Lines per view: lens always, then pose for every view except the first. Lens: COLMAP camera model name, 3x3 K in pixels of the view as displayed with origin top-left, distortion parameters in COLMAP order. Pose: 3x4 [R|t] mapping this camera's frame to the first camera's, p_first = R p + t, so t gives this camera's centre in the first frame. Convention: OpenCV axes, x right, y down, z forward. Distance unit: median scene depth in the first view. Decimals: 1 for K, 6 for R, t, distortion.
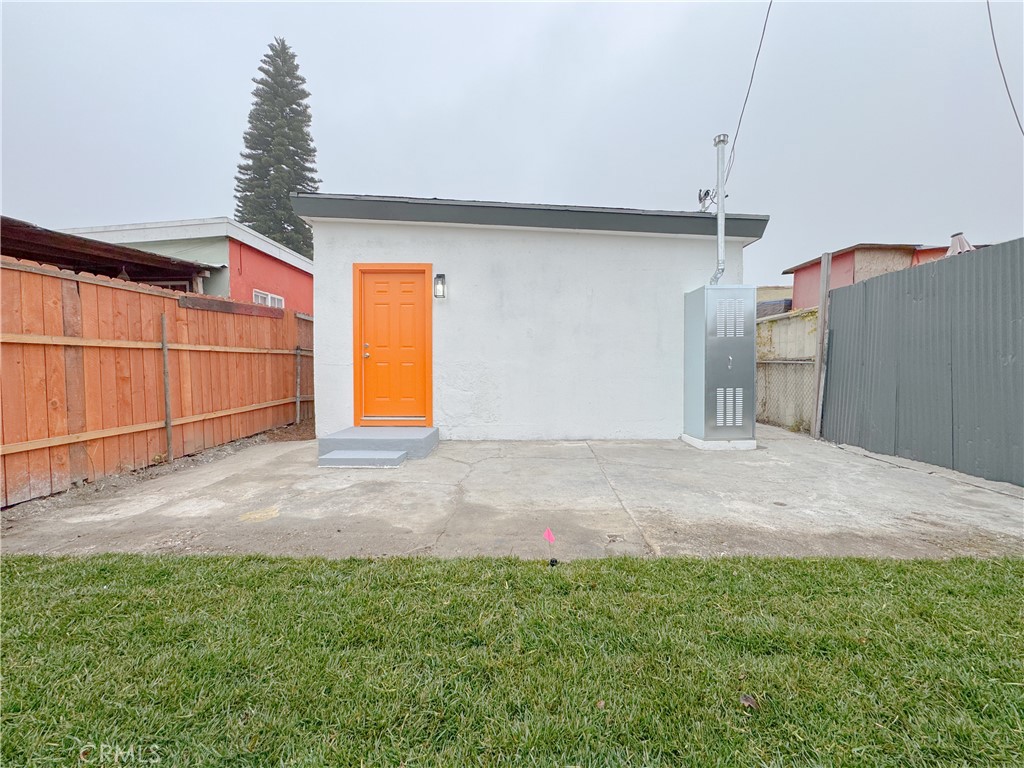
lens RADIAL K [[409.5, 0, 513.6], [0, 409.5, 382.9], [0, 0, 1]] dist [-0.002202, 0.000343]
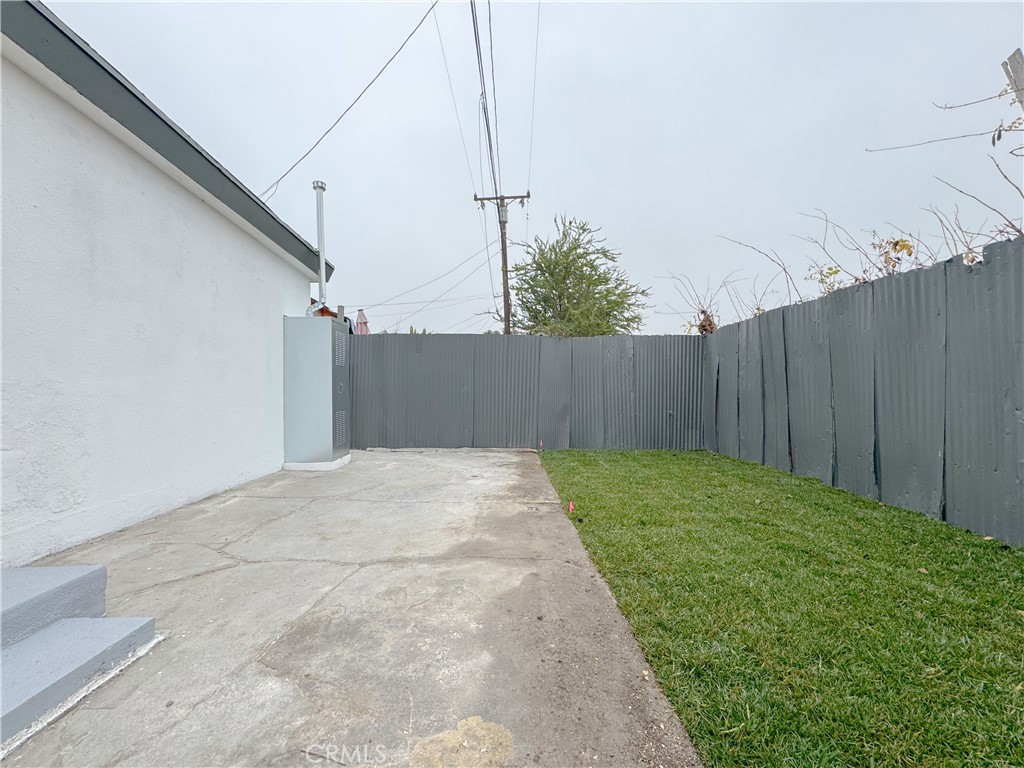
lens RADIAL K [[409.5, 0, 513.6], [0, 409.5, 382.9], [0, 0, 1]] dist [-0.002202, 0.000343]
pose [[-0.053342, 0.025465, 0.998252, -0.754985], [0.040437, 0.998910, -0.023321, -0.023222], [-0.997757, 0.039122, -0.054314, 0.702008]]
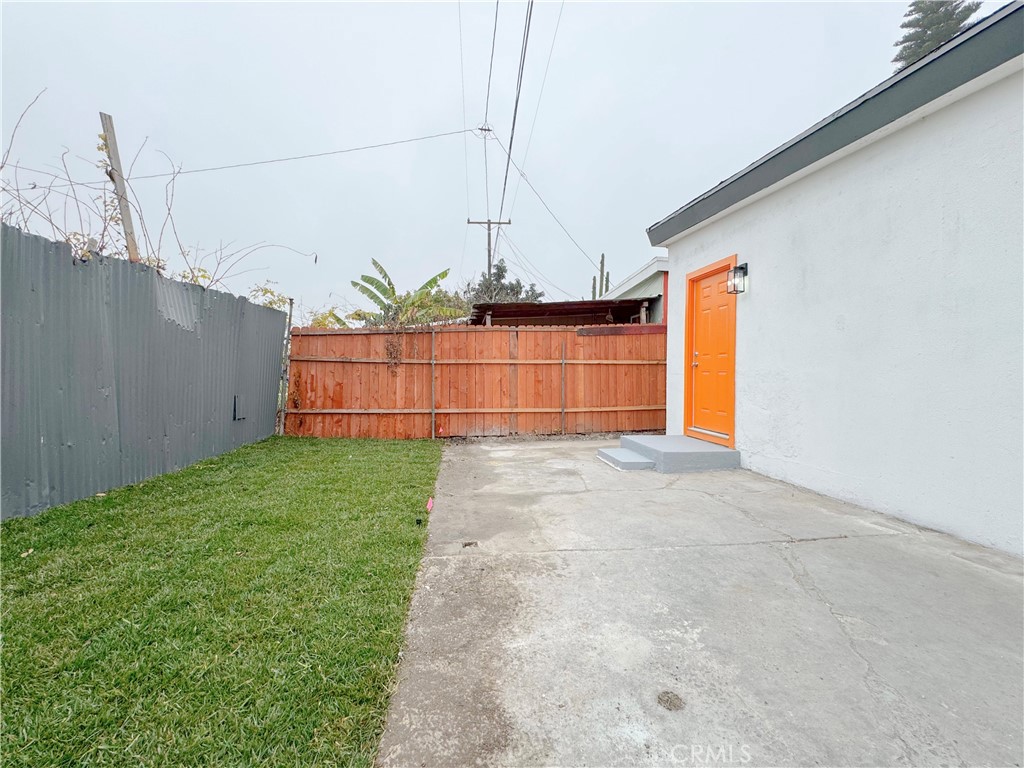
lens RADIAL K [[429.3, 0, 507.3], [0, 429.3, 365.5], [0, 0, 1]] dist [-0.001016, -0.000033]
pose [[0.136358, -0.015467, -0.990539, 0.825106], [-0.046230, 0.998689, -0.021958, -0.028823], [0.989580, 0.048787, 0.135464, 0.575091]]
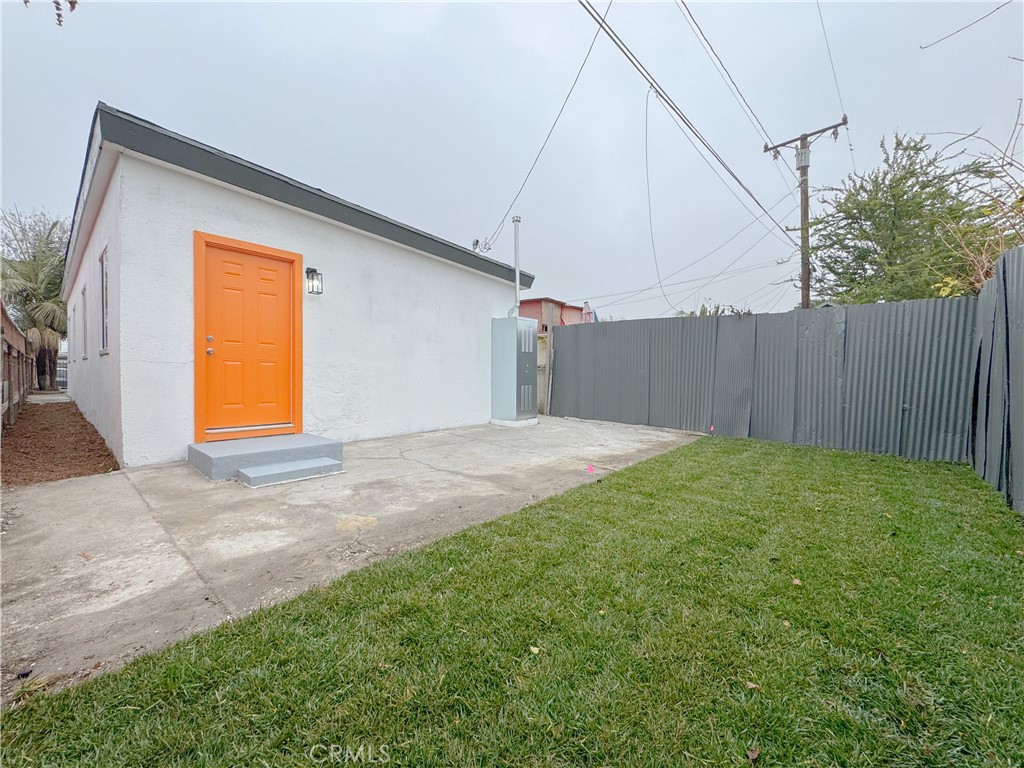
lens RADIAL K [[410.4, 0, 514.1], [0, 410.4, 382.0], [0, 0, 1]] dist [-0.001767, -0.000066]
pose [[0.638828, -0.008775, 0.769300, -0.820468], [0.011148, 0.999936, 0.002148, -0.004673], [-0.769269, 0.007204, 0.638885, 0.068764]]
